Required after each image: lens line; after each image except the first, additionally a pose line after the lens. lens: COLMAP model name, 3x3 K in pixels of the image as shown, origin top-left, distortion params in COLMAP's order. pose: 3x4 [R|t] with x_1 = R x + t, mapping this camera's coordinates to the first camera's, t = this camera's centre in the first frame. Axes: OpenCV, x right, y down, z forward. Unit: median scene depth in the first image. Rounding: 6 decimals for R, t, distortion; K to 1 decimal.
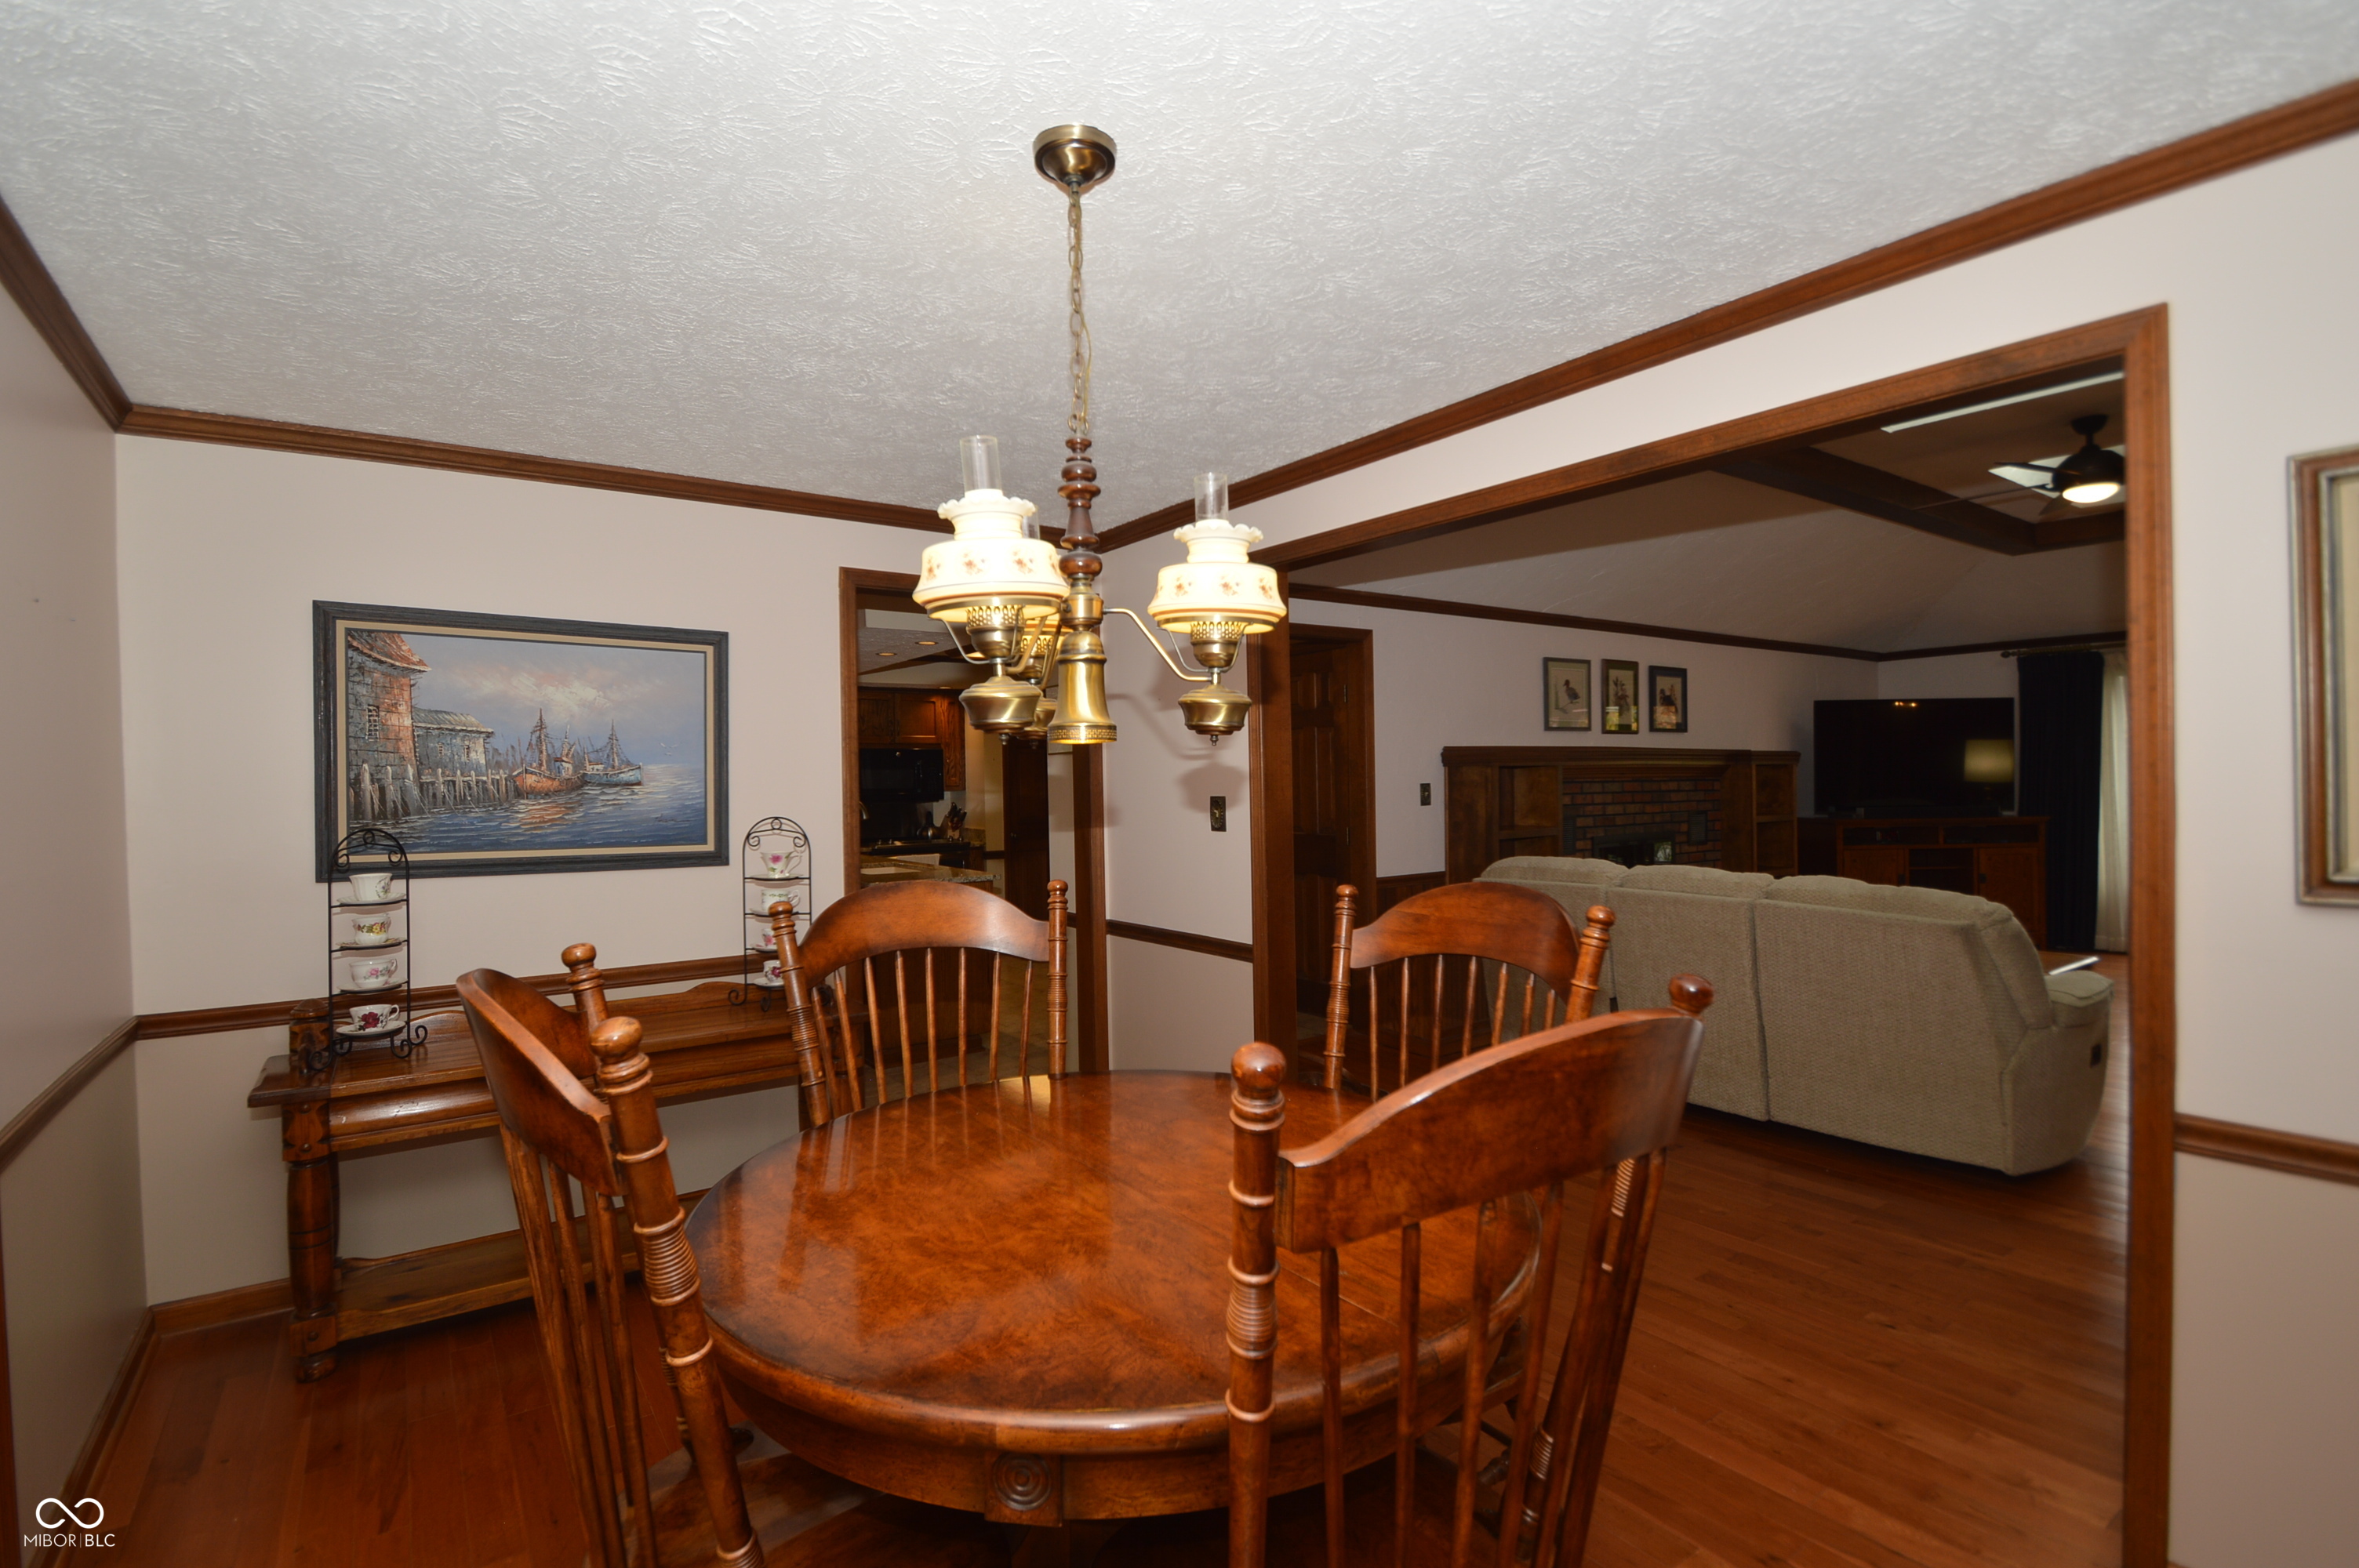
lens RADIAL K [[1091.5, 0, 1146.3], [0, 1091.5, 792.2], [0, 0, 1]] dist [0.002146, -0.013161]
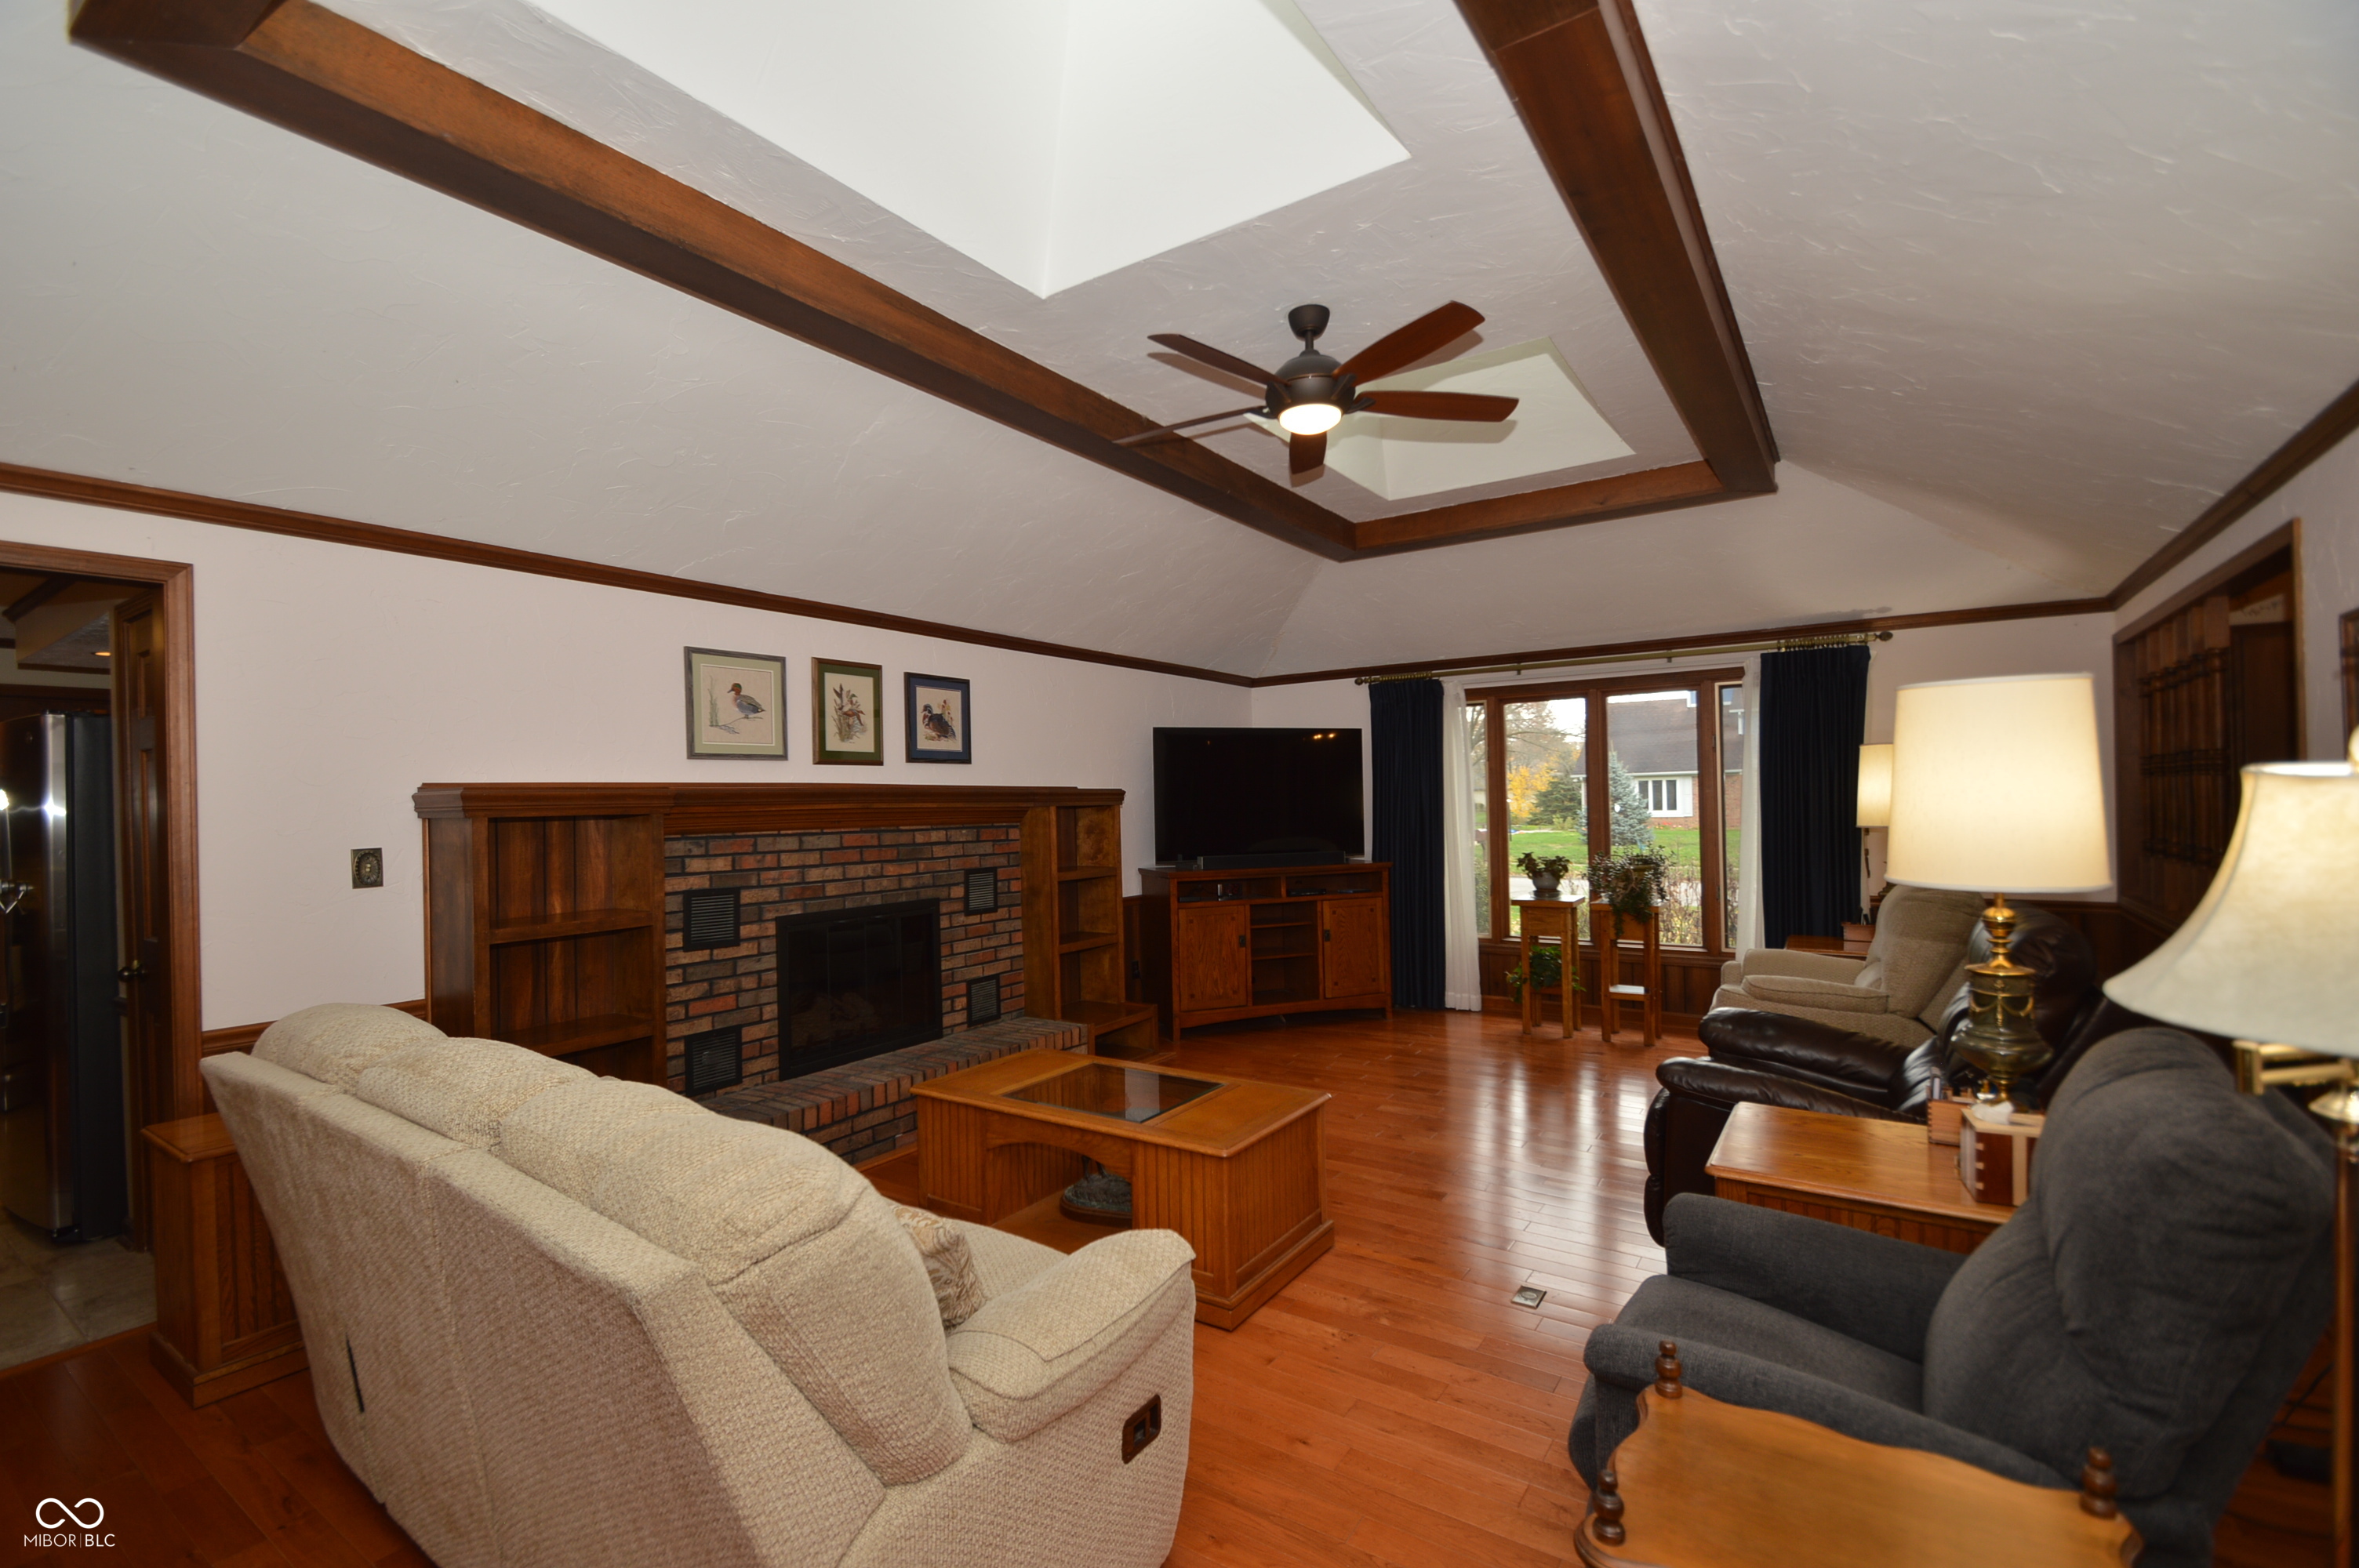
lens RADIAL K [[1064.9, 0, 1176.3], [0, 1064.9, 792.8], [0, 0, 1]] dist [-0.000139, -0.000463]
pose [[0.925611, 0.000197, 0.378475, 0.360951], [0.010345, 0.999613, -0.025822, -0.014997], [-0.378334, 0.027816, 0.925251, 0.276231]]
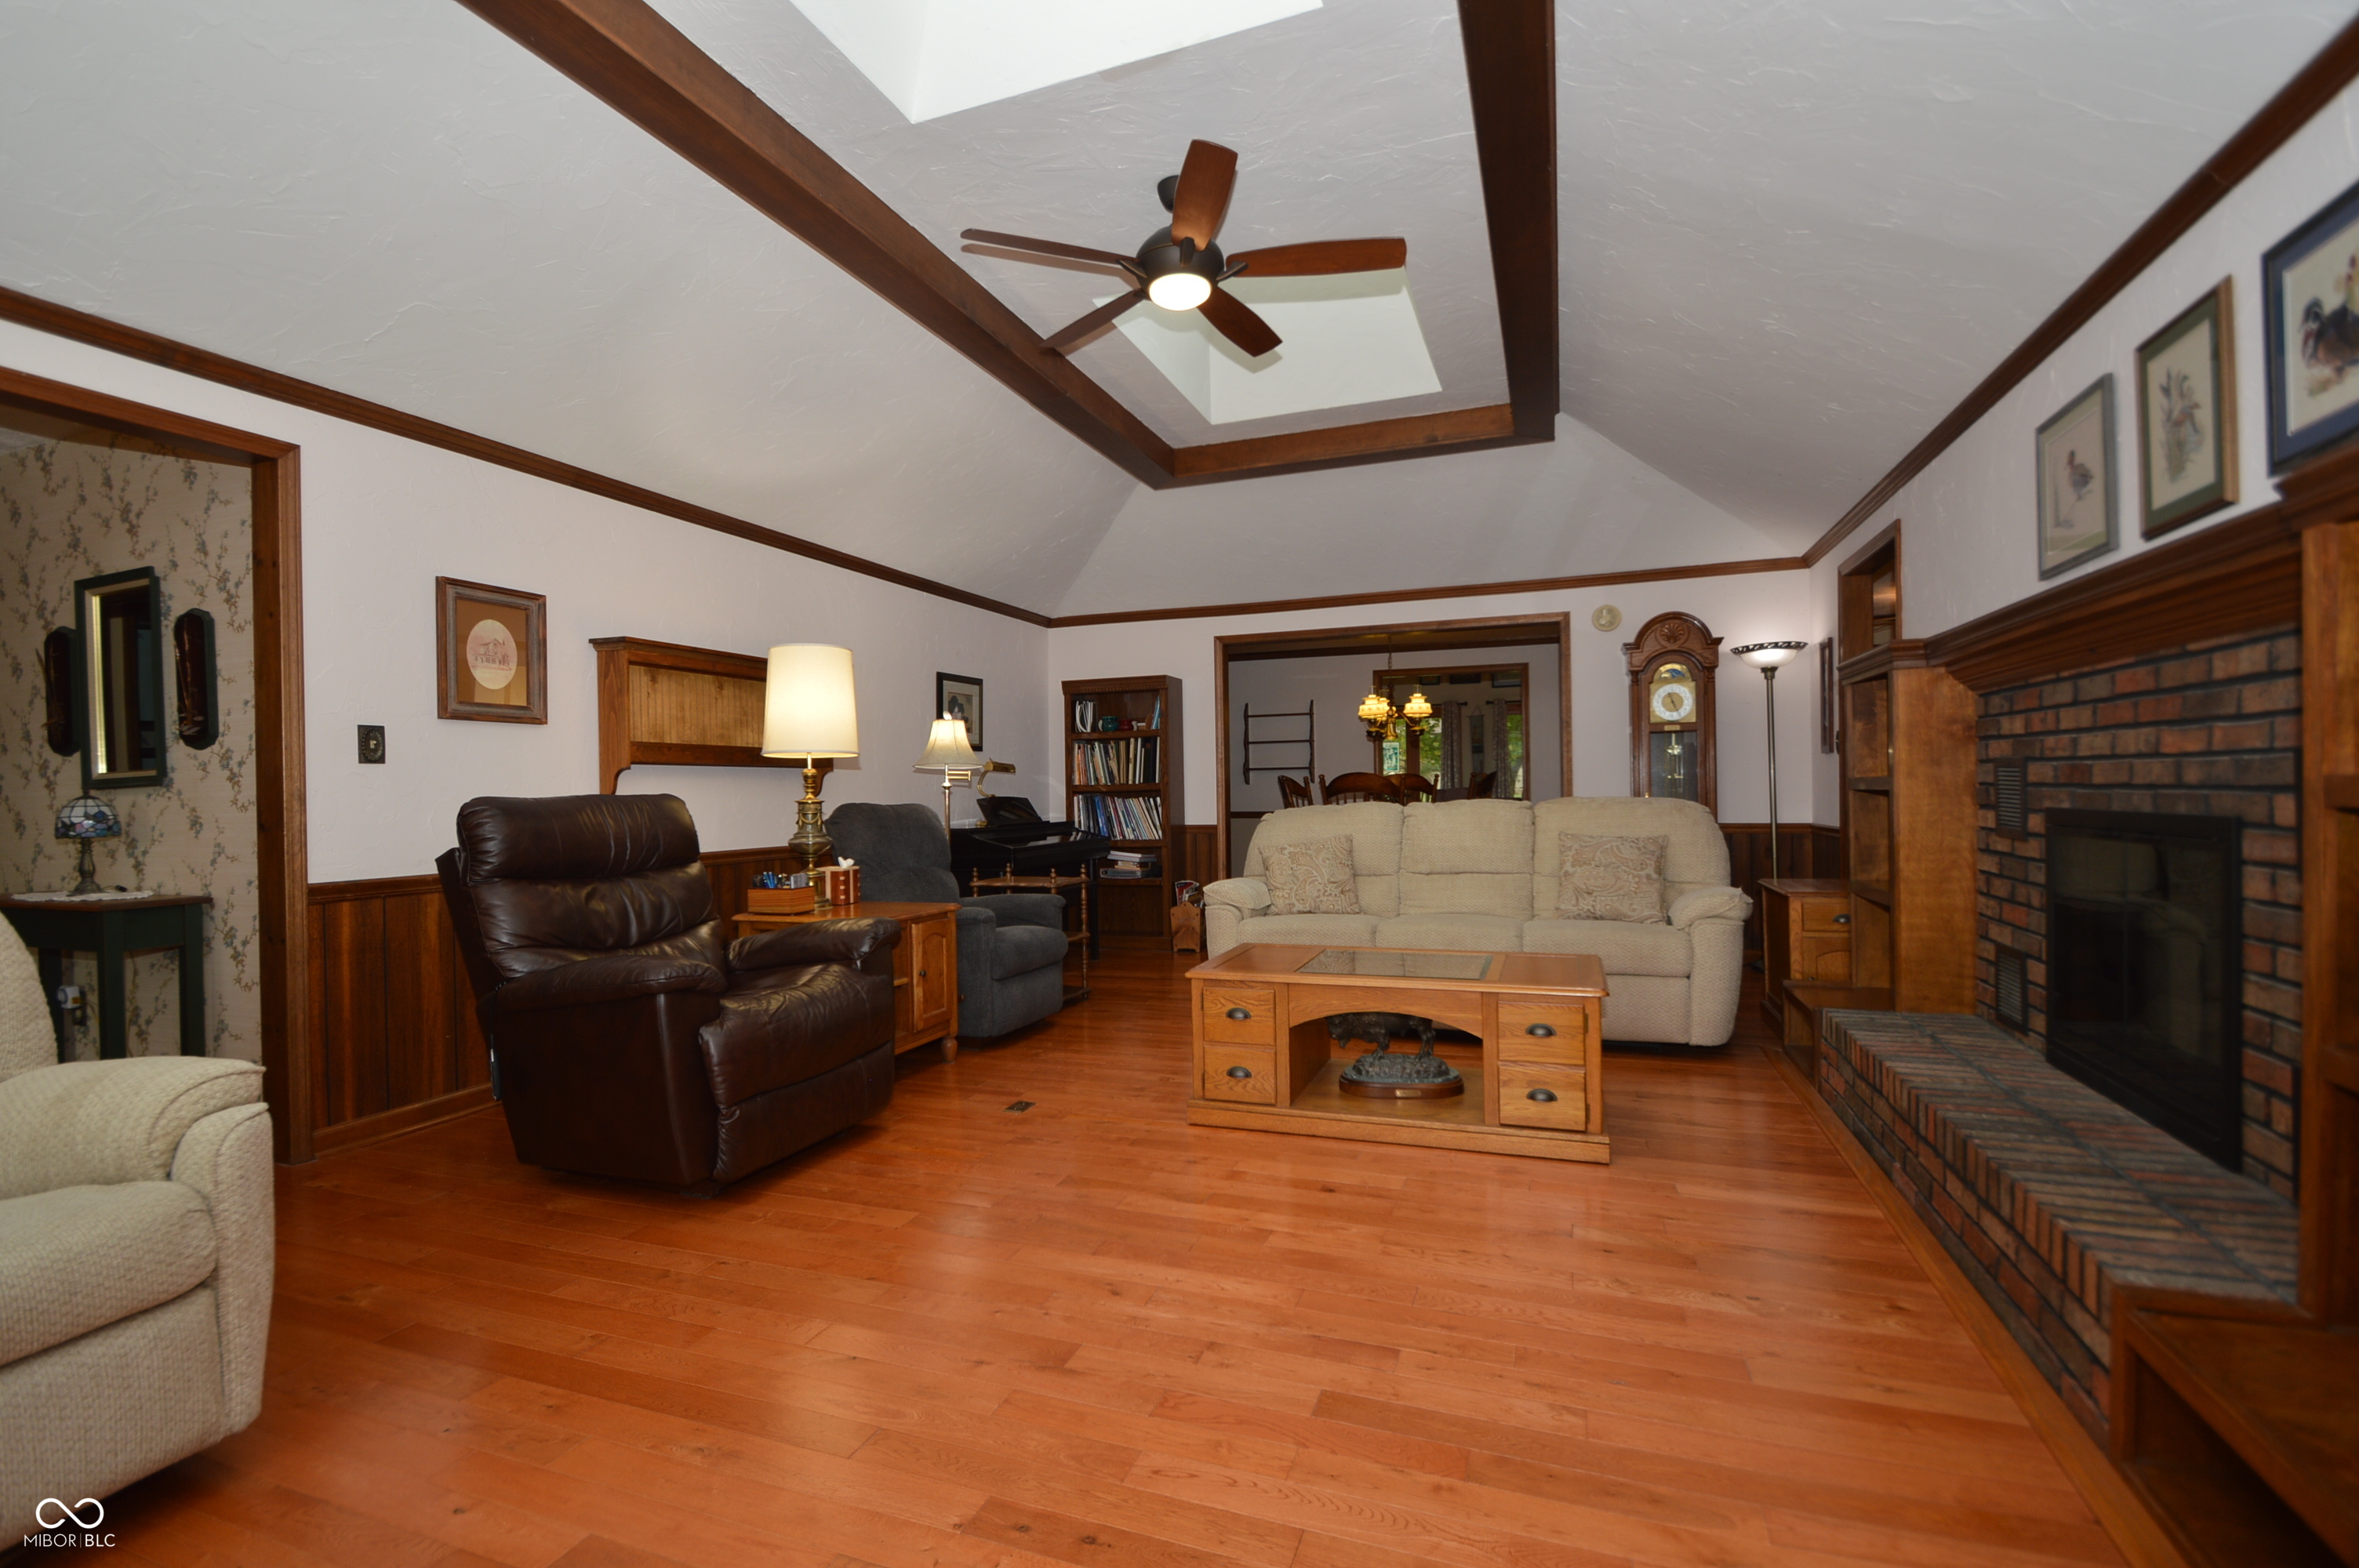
lens RADIAL K [[1091.5, 0, 1146.3], [0, 1091.5, 792.2], [0, 0, 1]] dist [0.002146, -0.013161]
pose [[-0.828035, 0.029362, -0.559907, 0.879375], [0.021423, 0.999555, 0.020734, 0.016735], [0.560267, 0.005173, -0.828296, 1.073592]]
